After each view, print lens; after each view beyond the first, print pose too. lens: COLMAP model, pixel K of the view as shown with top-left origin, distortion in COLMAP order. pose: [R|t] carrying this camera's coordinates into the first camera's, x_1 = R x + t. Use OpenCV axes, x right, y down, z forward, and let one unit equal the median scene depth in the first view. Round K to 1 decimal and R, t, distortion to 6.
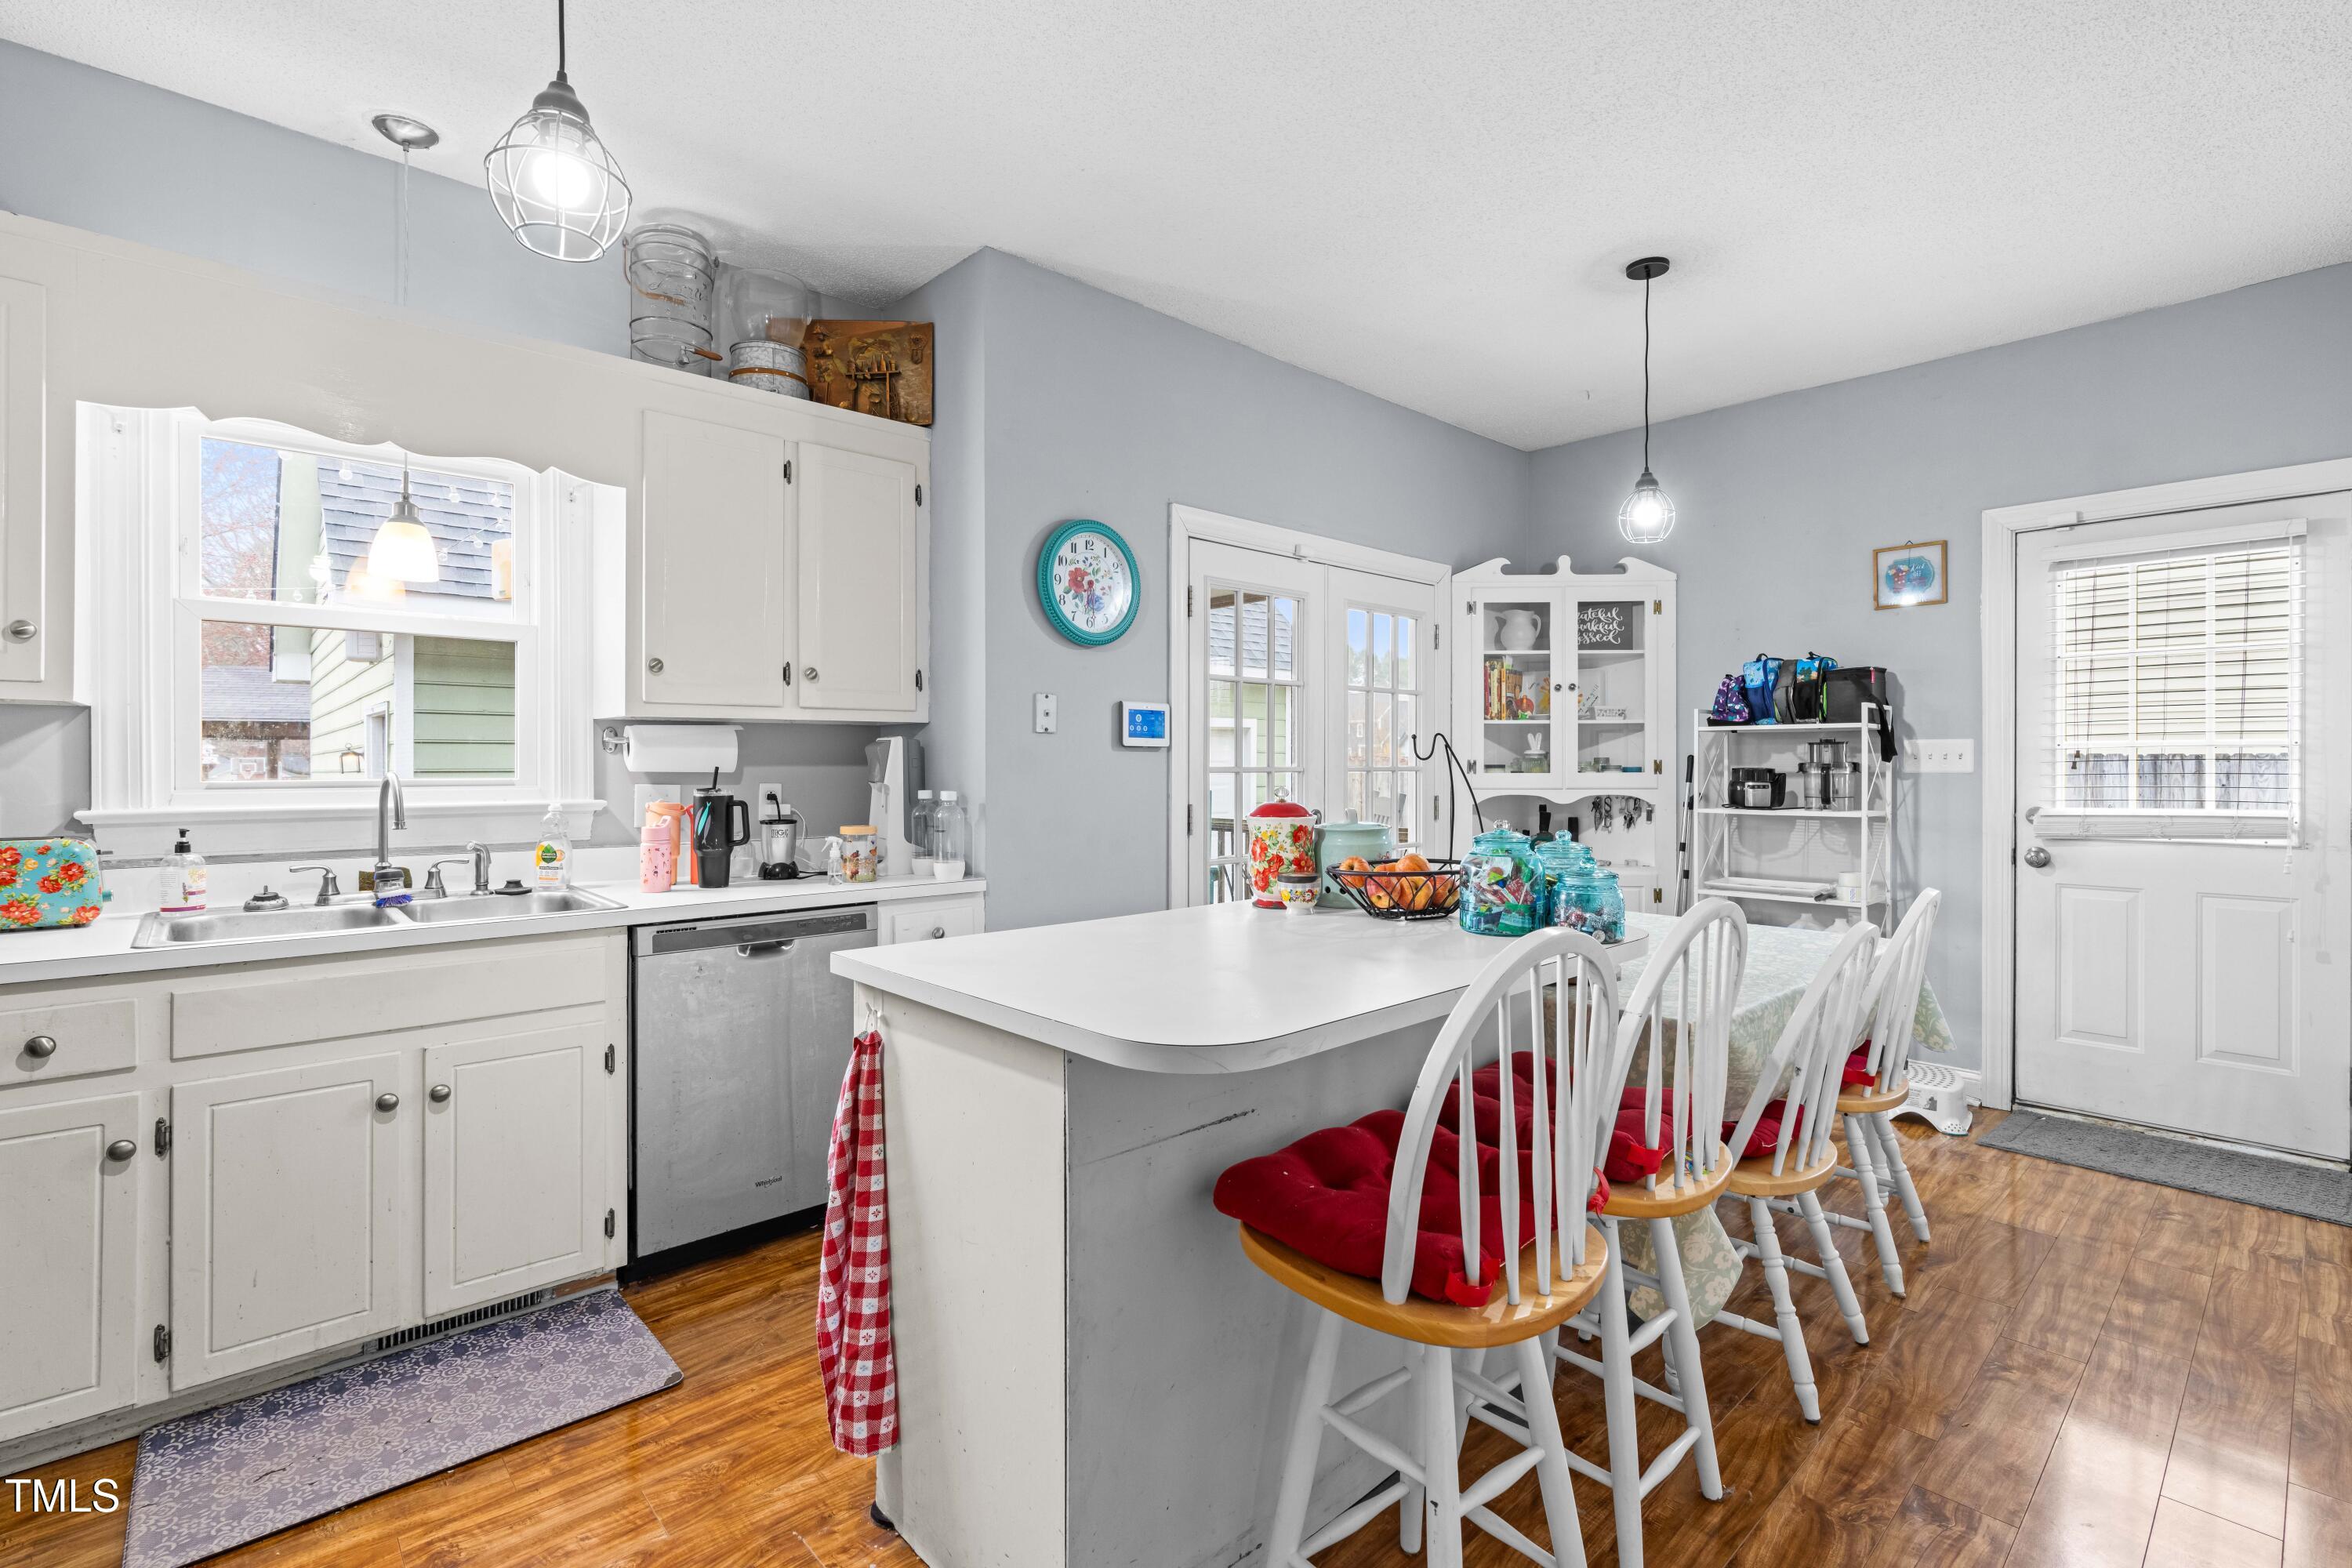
lens RADIAL K [[1073.2, 0, 1185.5], [0, 1073.2, 762.6], [0, 0, 1]] dist [-0.009260, 0.004805]
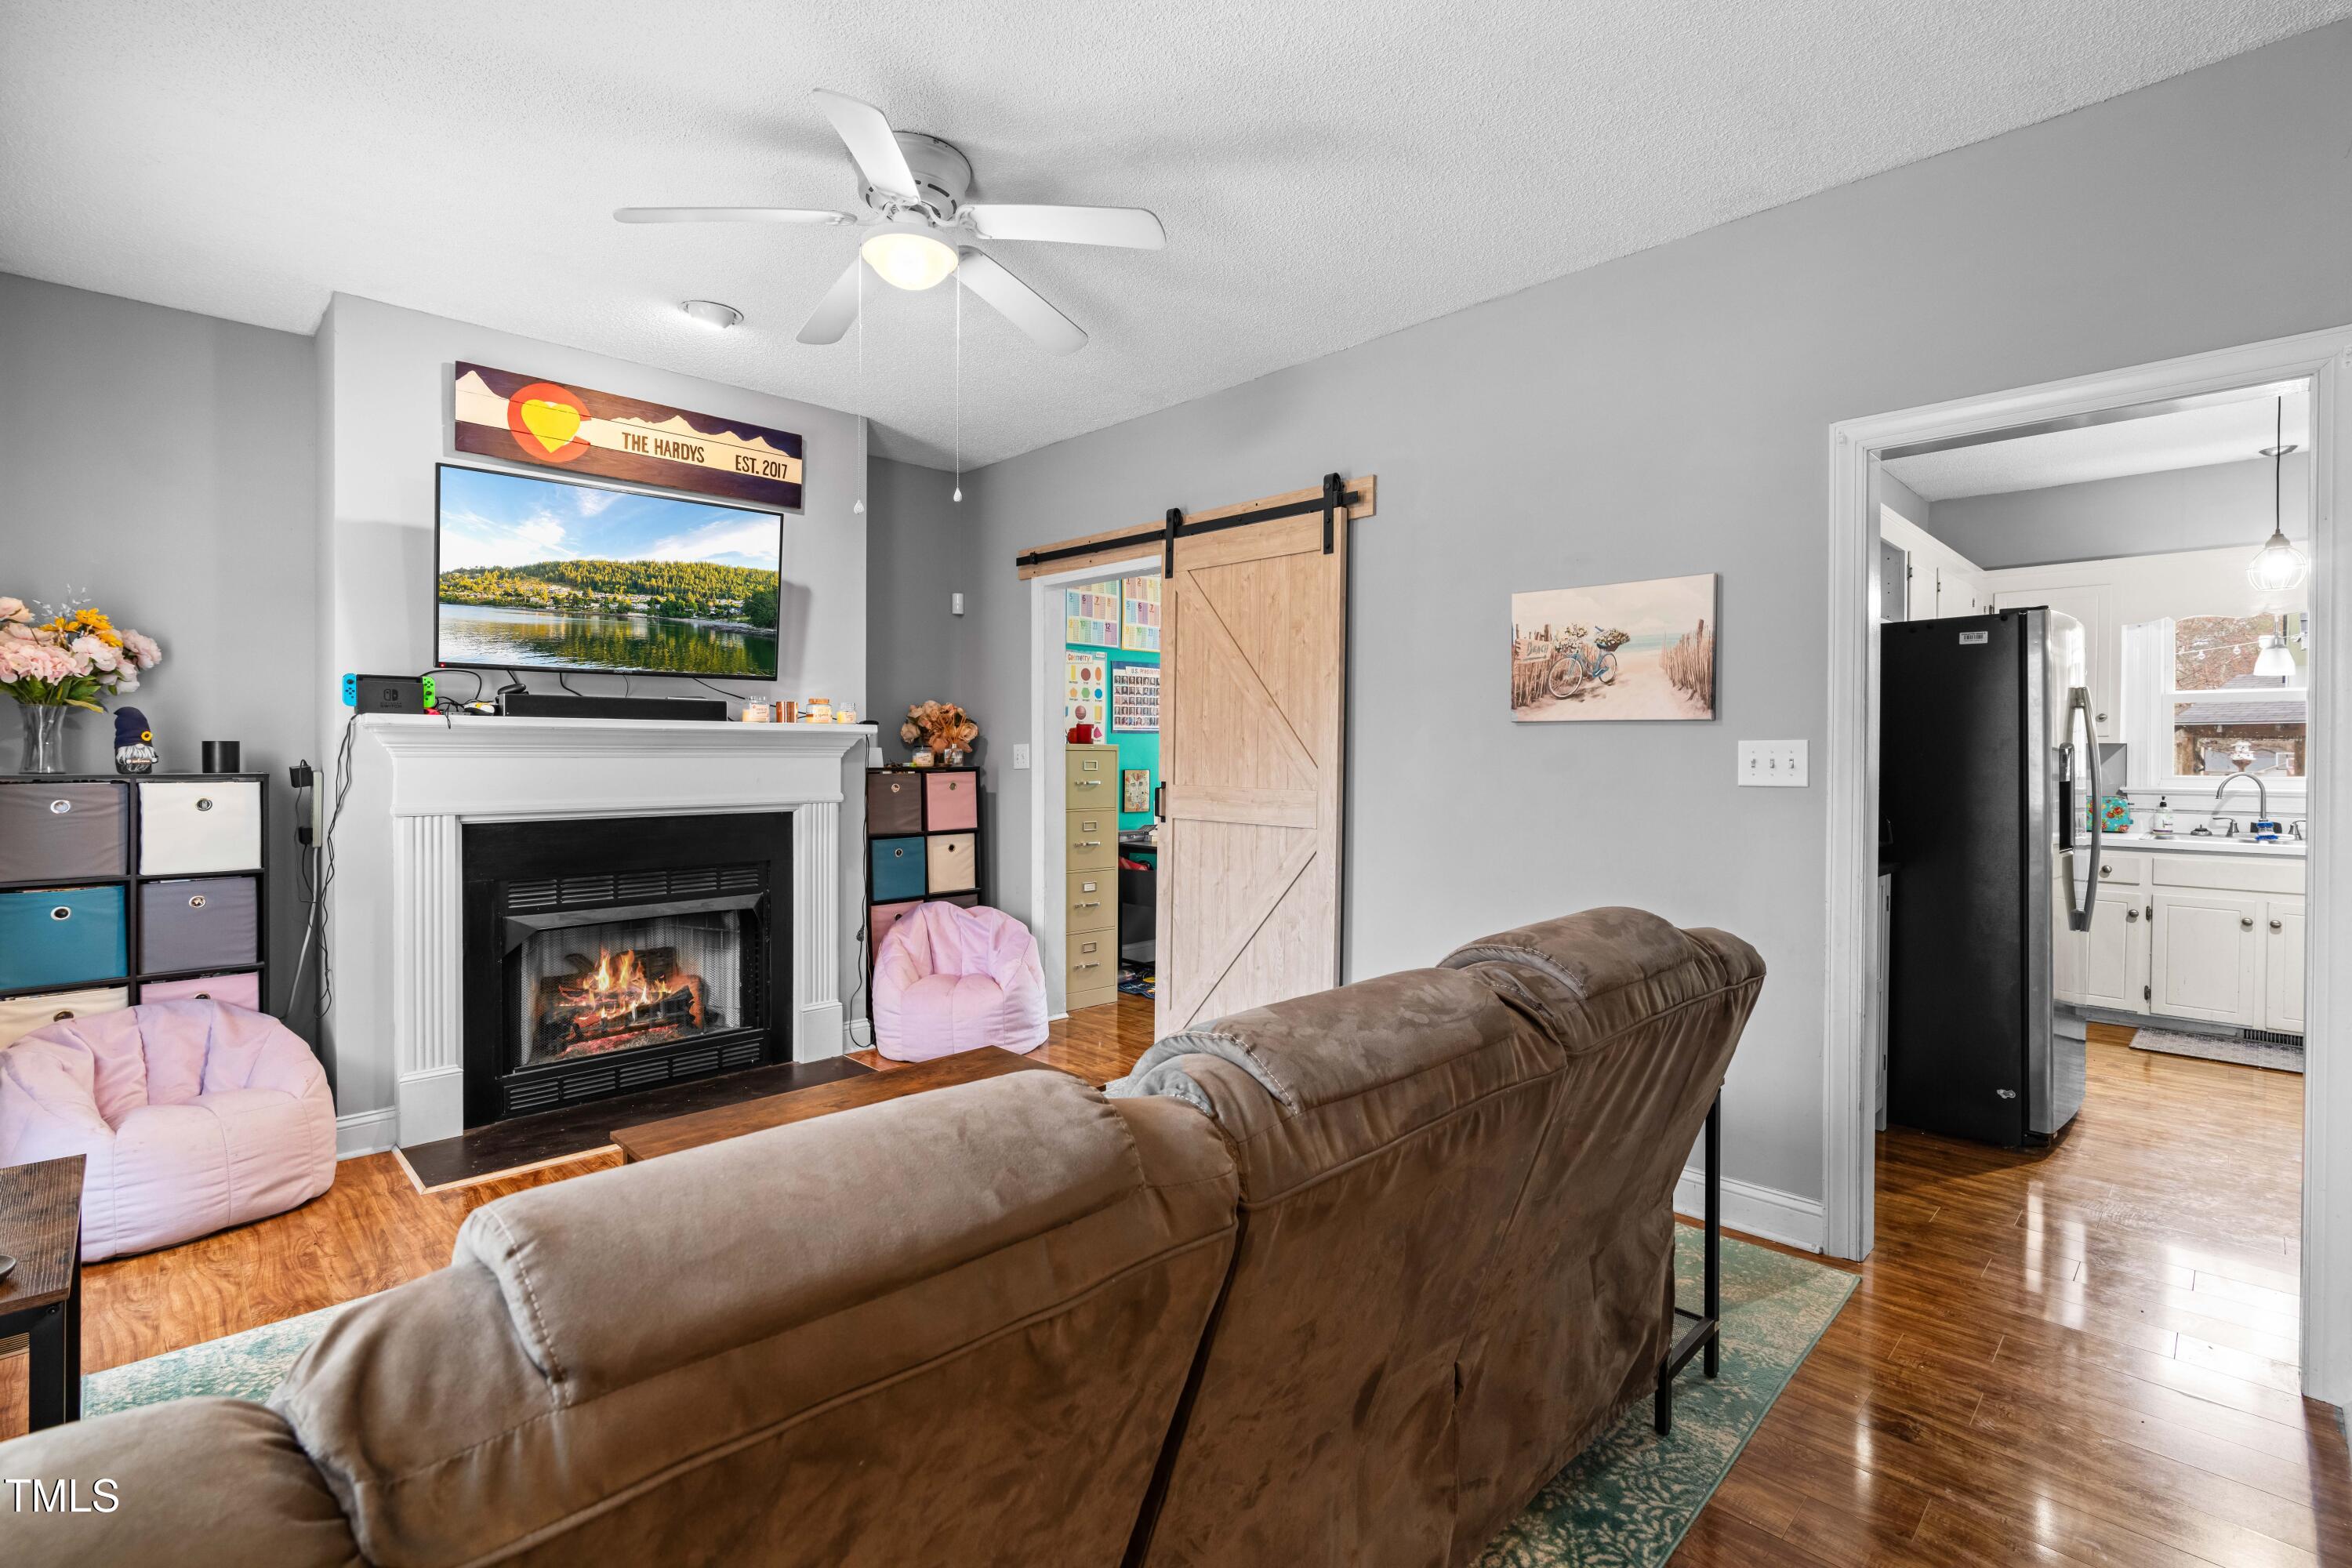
lens RADIAL K [[1073.2, 0, 1160.9], [0, 1073.2, 764.3], [0, 0, 1]] dist [-0.009260, 0.004805]
pose [[0.022261, 0.011230, -0.999689, 1.402646], [-0.000985, 0.999937, 0.011211, -0.033719], [0.999752, 0.000735, 0.022271, -1.293516]]
